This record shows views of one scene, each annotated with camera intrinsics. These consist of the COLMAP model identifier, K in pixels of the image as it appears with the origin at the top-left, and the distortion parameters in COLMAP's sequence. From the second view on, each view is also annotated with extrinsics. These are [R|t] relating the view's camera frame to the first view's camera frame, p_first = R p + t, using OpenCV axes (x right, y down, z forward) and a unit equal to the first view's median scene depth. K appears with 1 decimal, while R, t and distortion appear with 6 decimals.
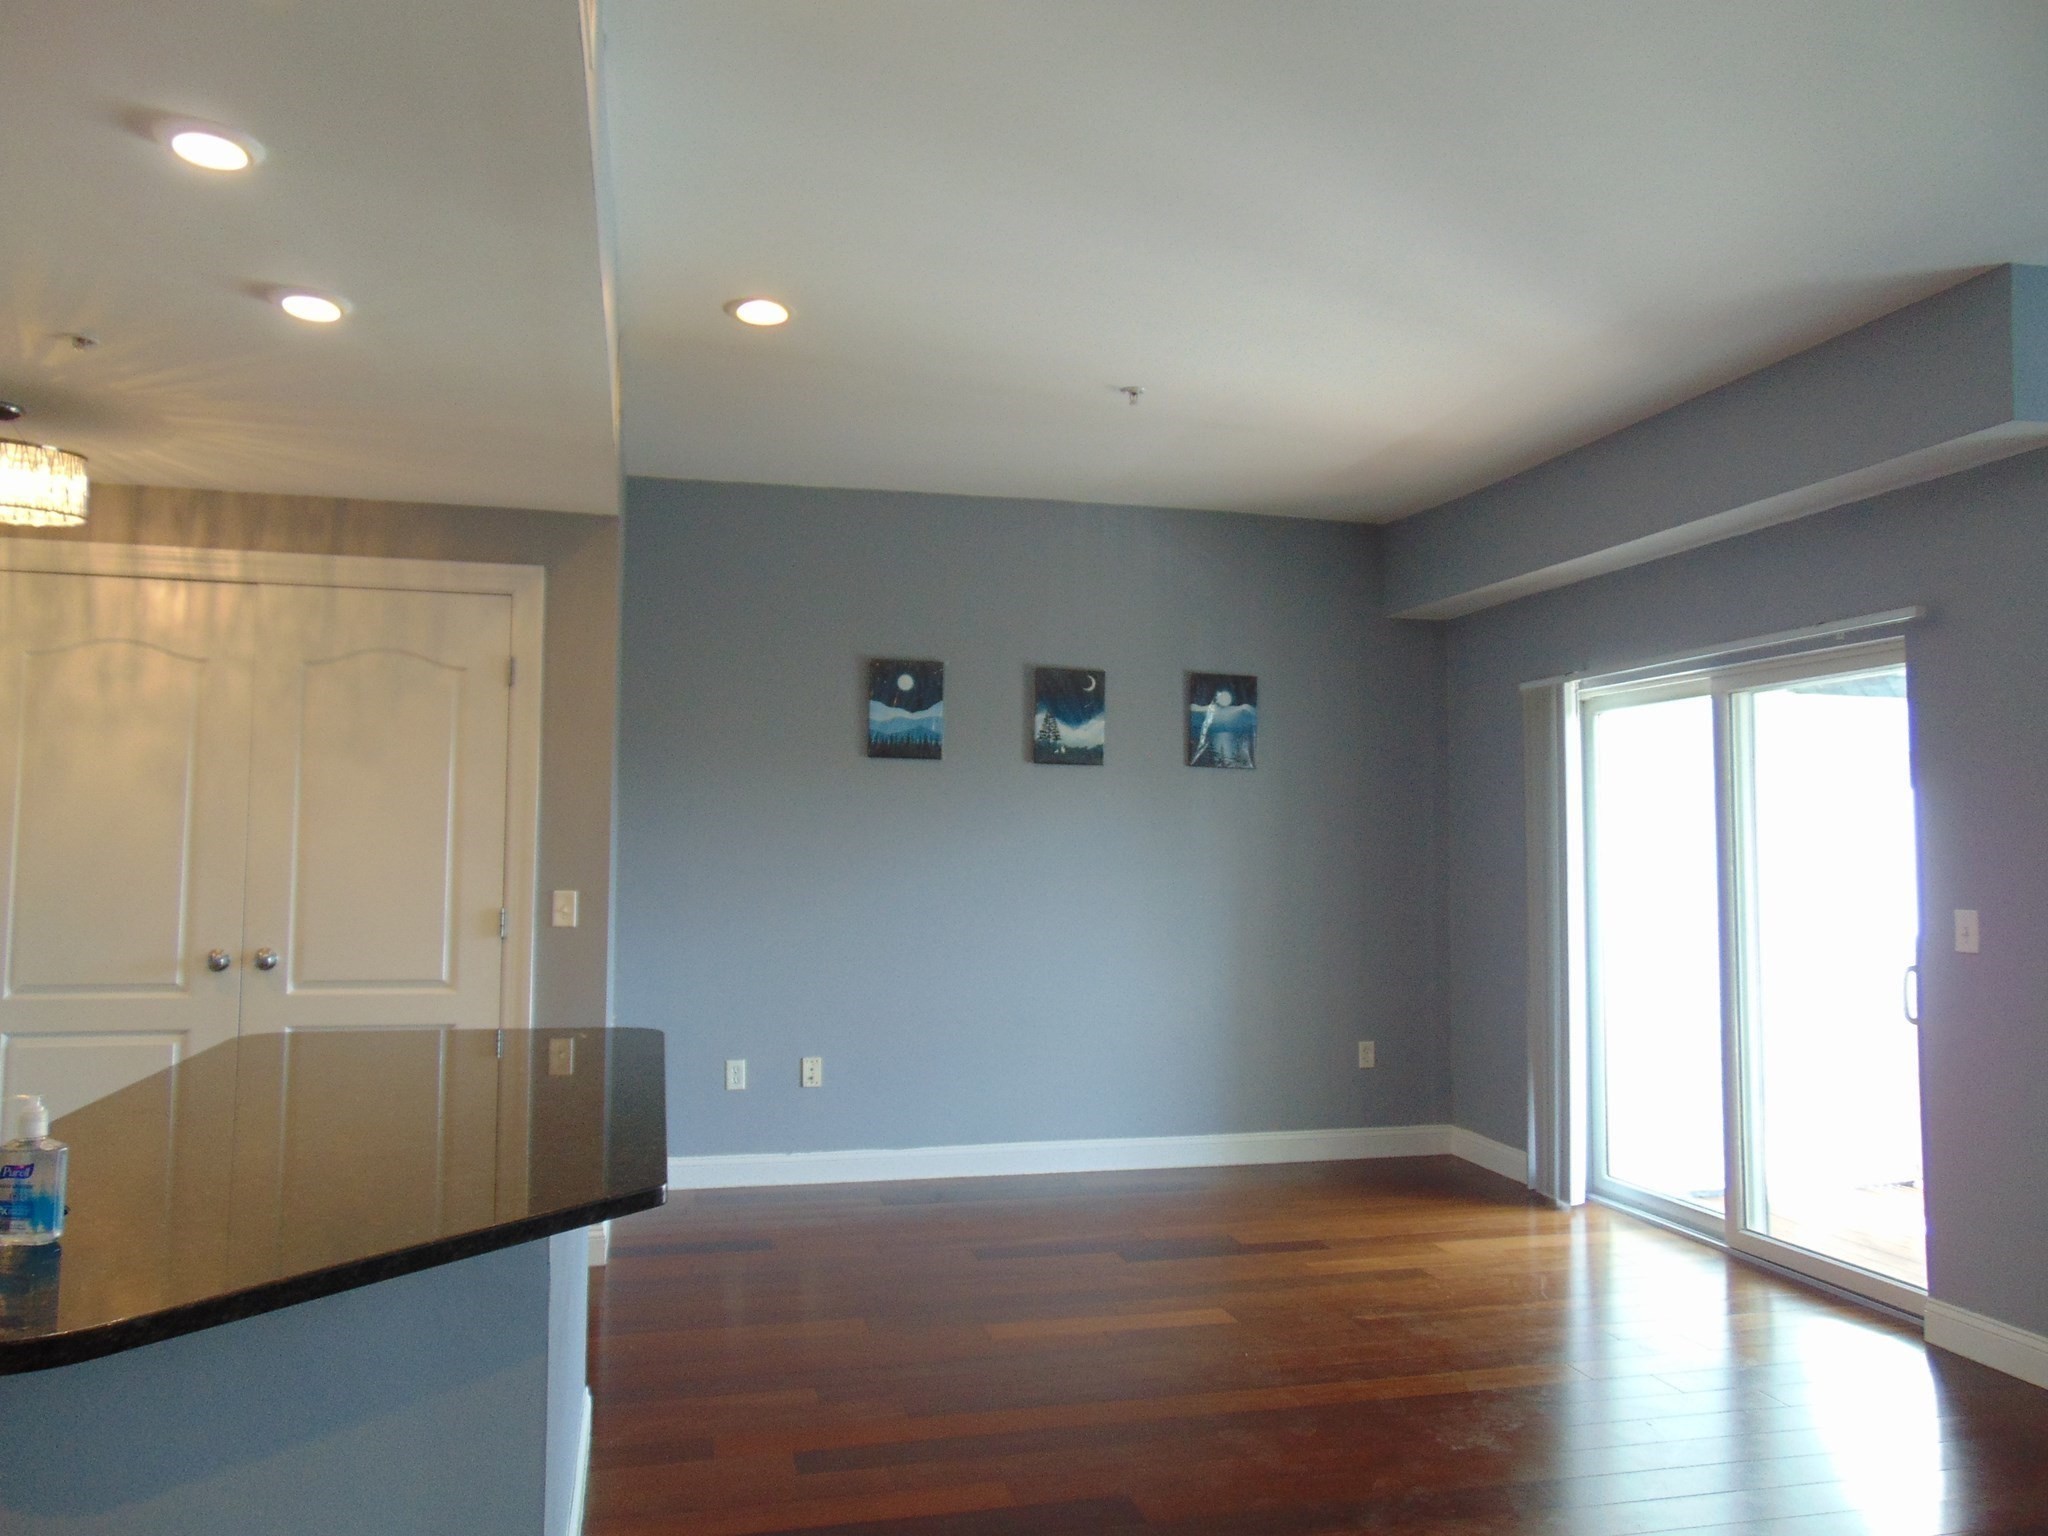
lens RADIAL K [[1541.7, 0, 1020.7], [0, 1541.7, 772.7], [0, 0, 1]] dist [-0.010830, 0.041979]
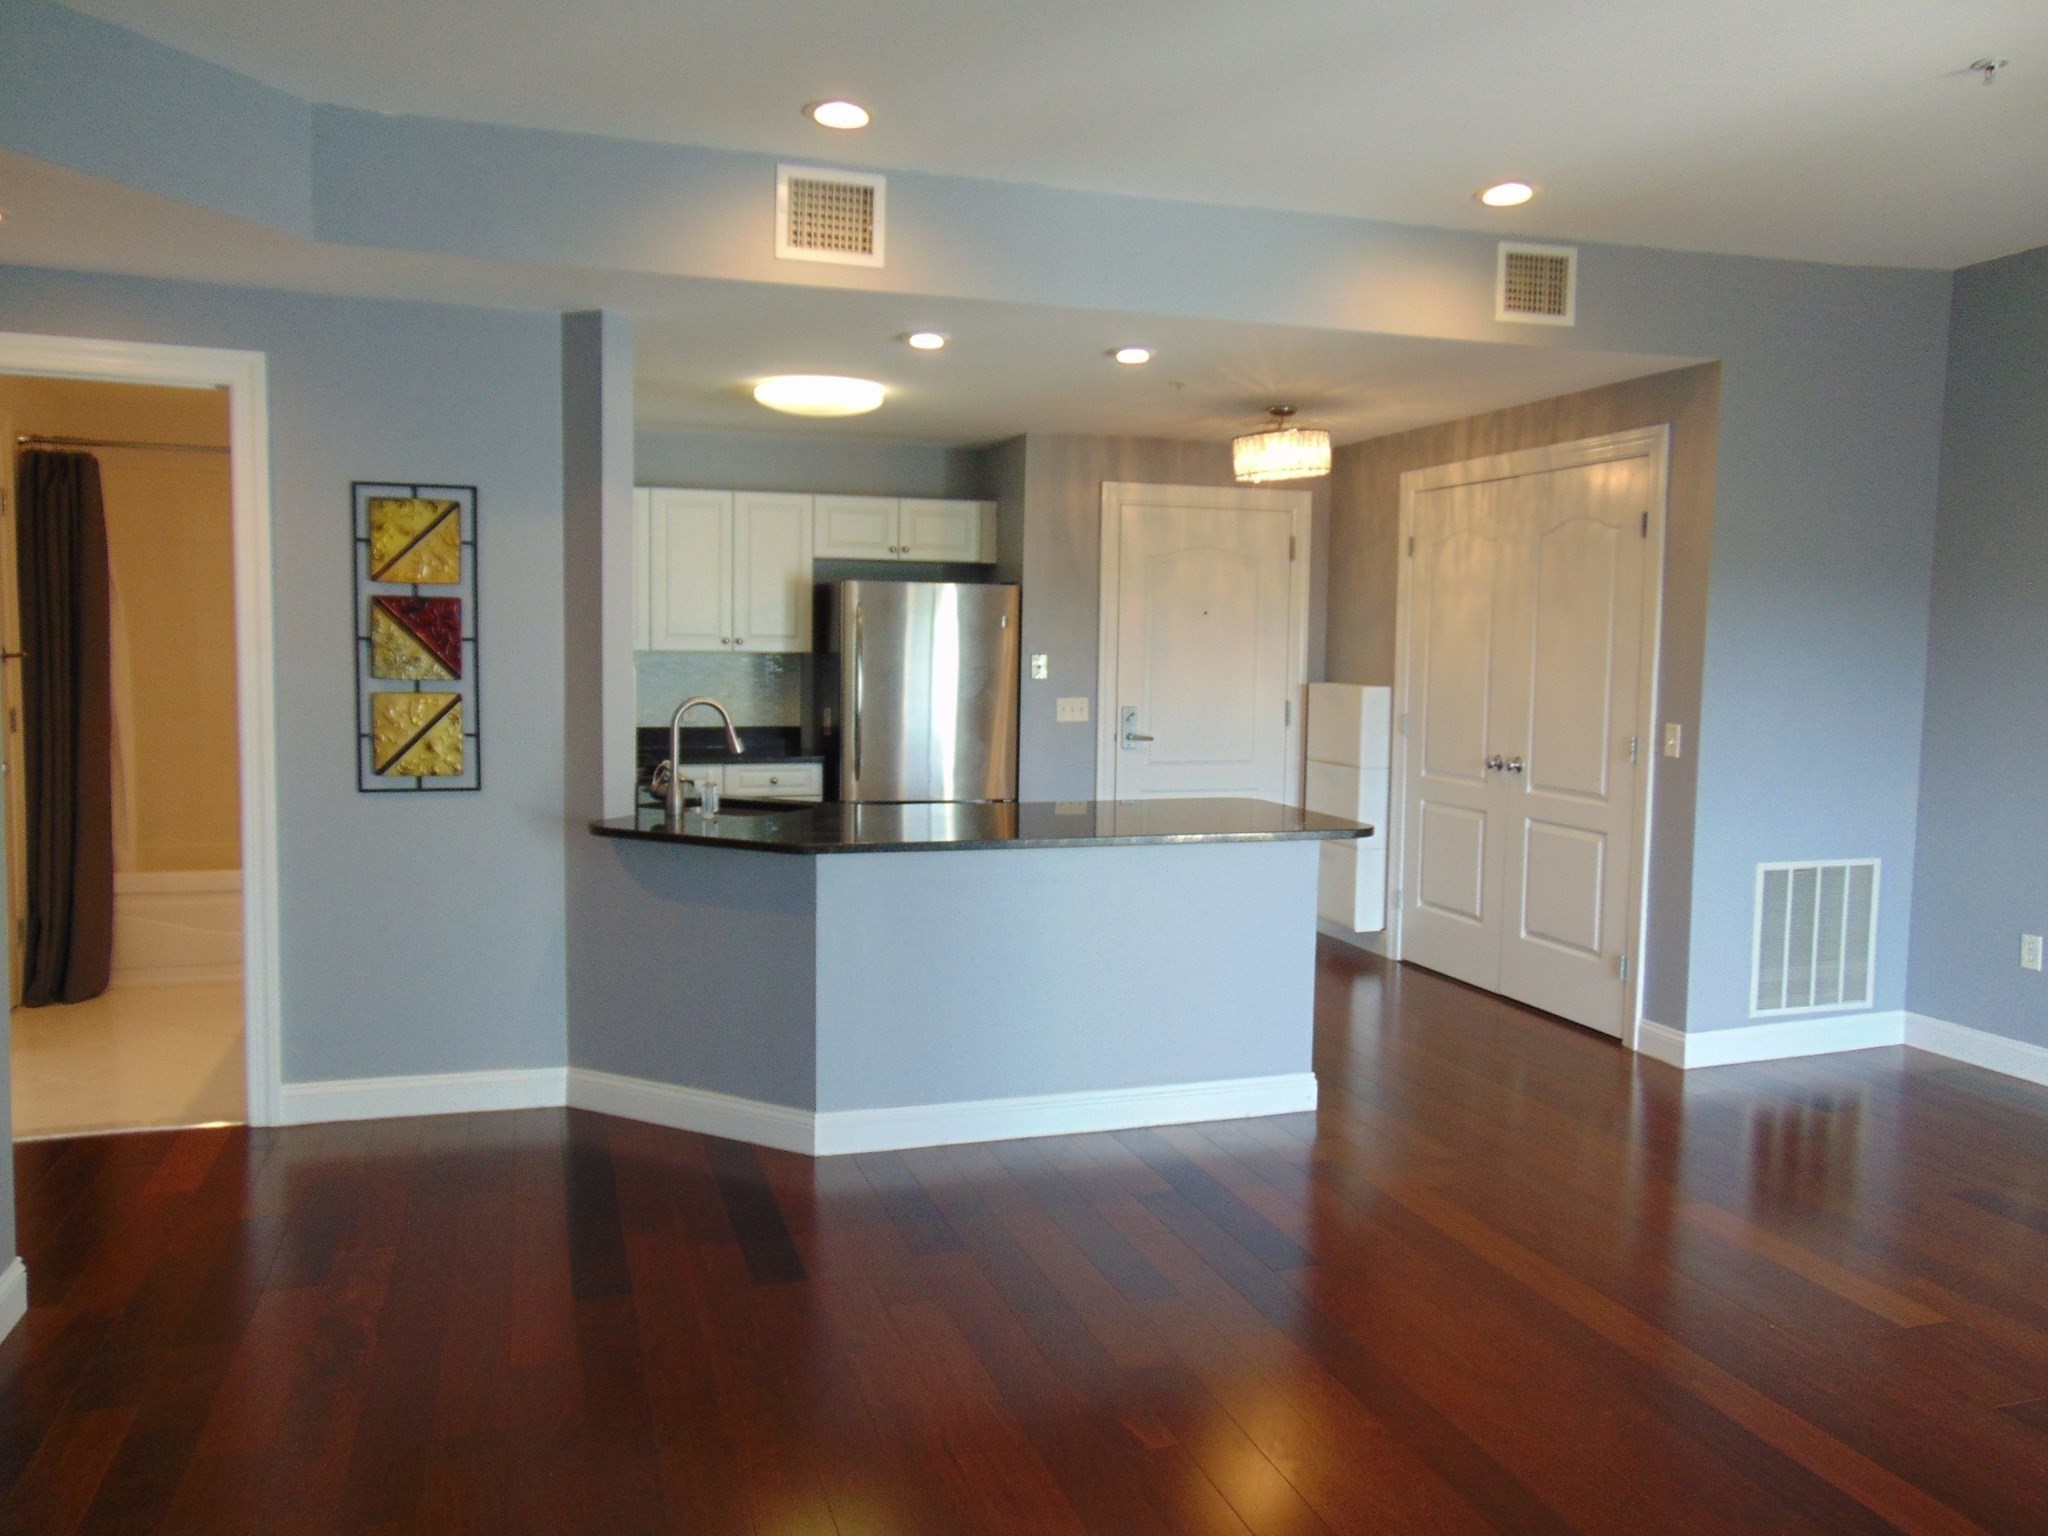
lens RADIAL K [[1541.7, 0, 1015.8], [0, 1541.7, 767.5], [0, 0, 1]] dist [-0.010830, 0.041979]
pose [[0.063933, 0.073799, -0.995222, 0.791725], [0.044044, 0.996082, 0.076692, 0.003506], [0.996982, -0.048737, 0.060432, 0.490363]]
